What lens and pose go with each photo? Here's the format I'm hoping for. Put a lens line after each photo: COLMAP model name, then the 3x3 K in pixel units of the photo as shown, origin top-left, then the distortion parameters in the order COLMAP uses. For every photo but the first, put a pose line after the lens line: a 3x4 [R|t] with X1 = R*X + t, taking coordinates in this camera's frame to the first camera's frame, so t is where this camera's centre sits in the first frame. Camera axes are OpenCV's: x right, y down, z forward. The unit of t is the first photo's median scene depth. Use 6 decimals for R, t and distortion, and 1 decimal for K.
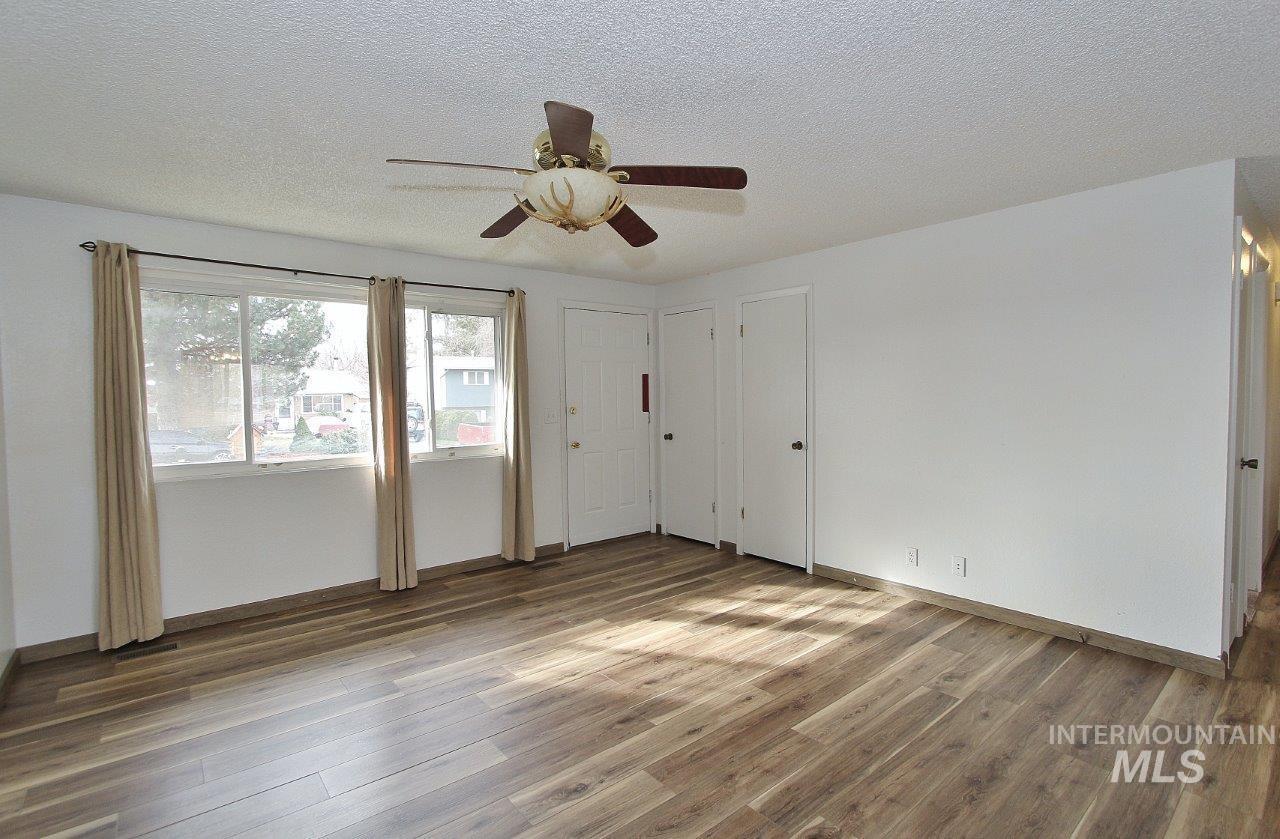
lens RADIAL K [[596.1, 0, 631.1], [0, 596.1, 413.7], [0, 0, 1]] dist [-0.011338, 0.000209]
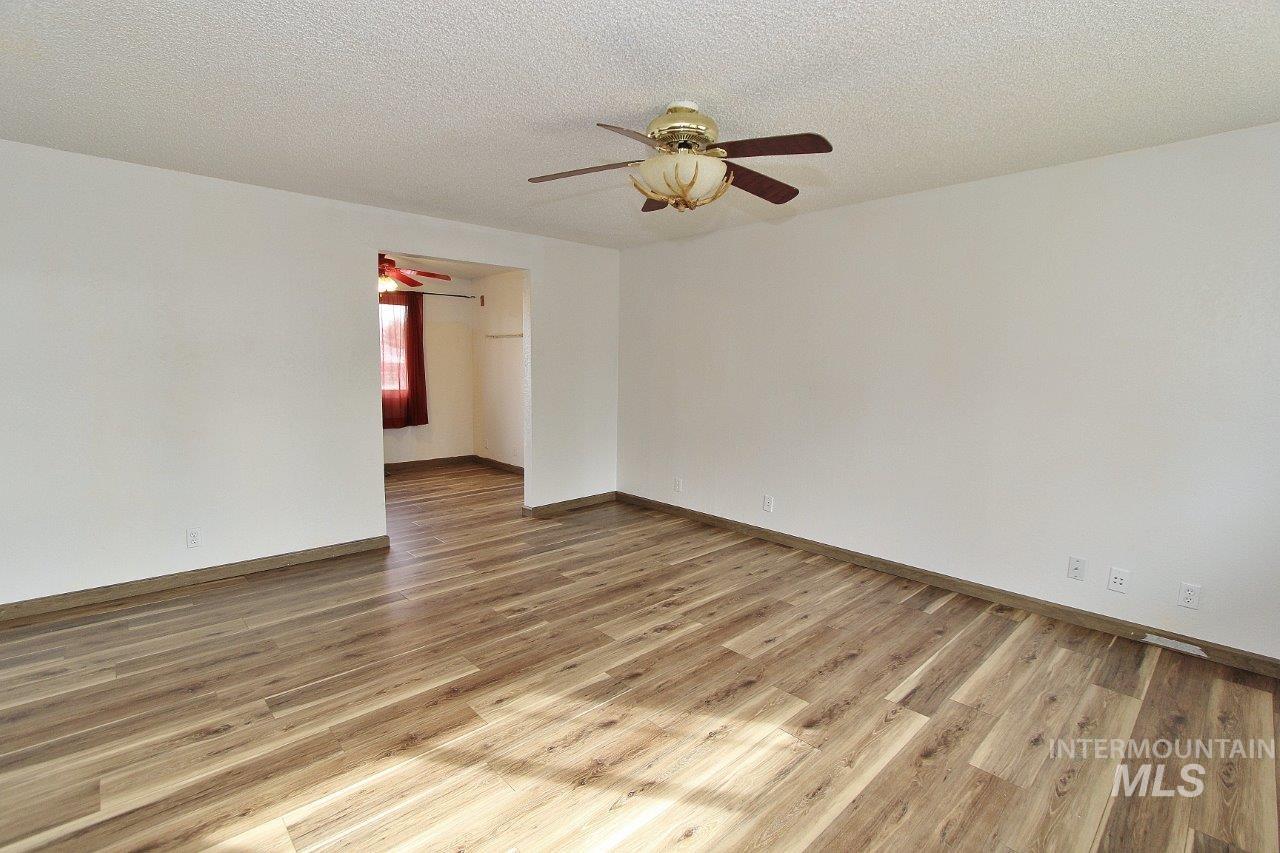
lens RADIAL K [[585.5, 0, 639.4], [0, 585.5, 422.7], [0, 0, 1]] dist [-0.014101, 0.001758]
pose [[-0.997386, 0.006731, -0.071941, 0.036781], [-0.002657, 0.991560, 0.129620, -0.036977], [0.072206, 0.129473, -0.988951, 1.384449]]
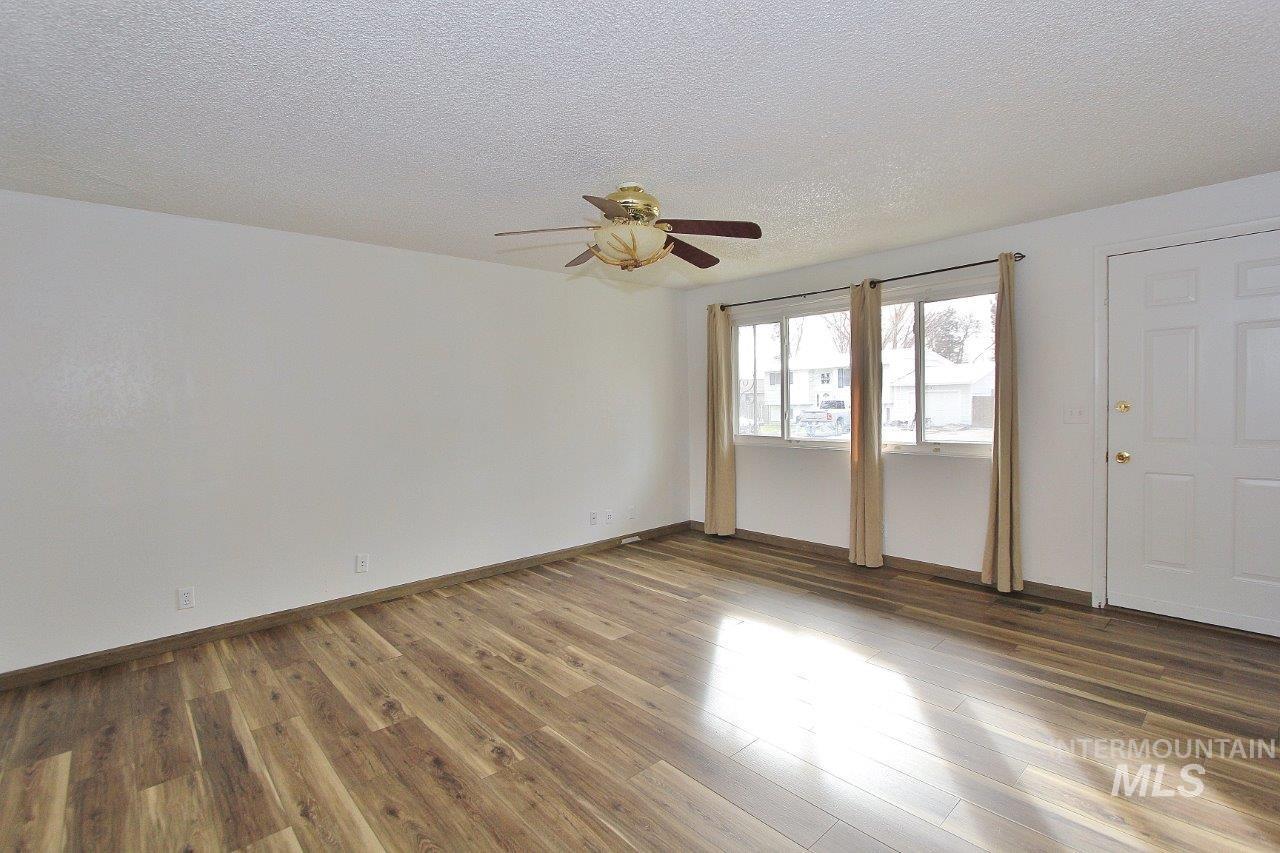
lens RADIAL K [[585.5, 0, 639.4], [0, 585.5, 422.7], [0, 0, 1]] dist [-0.014101, 0.001758]
pose [[0.053151, 0.051509, -0.997257, 0.783877], [-0.007855, 0.998659, 0.051163, -0.024534], [0.998556, 0.005114, 0.053484, 0.629568]]
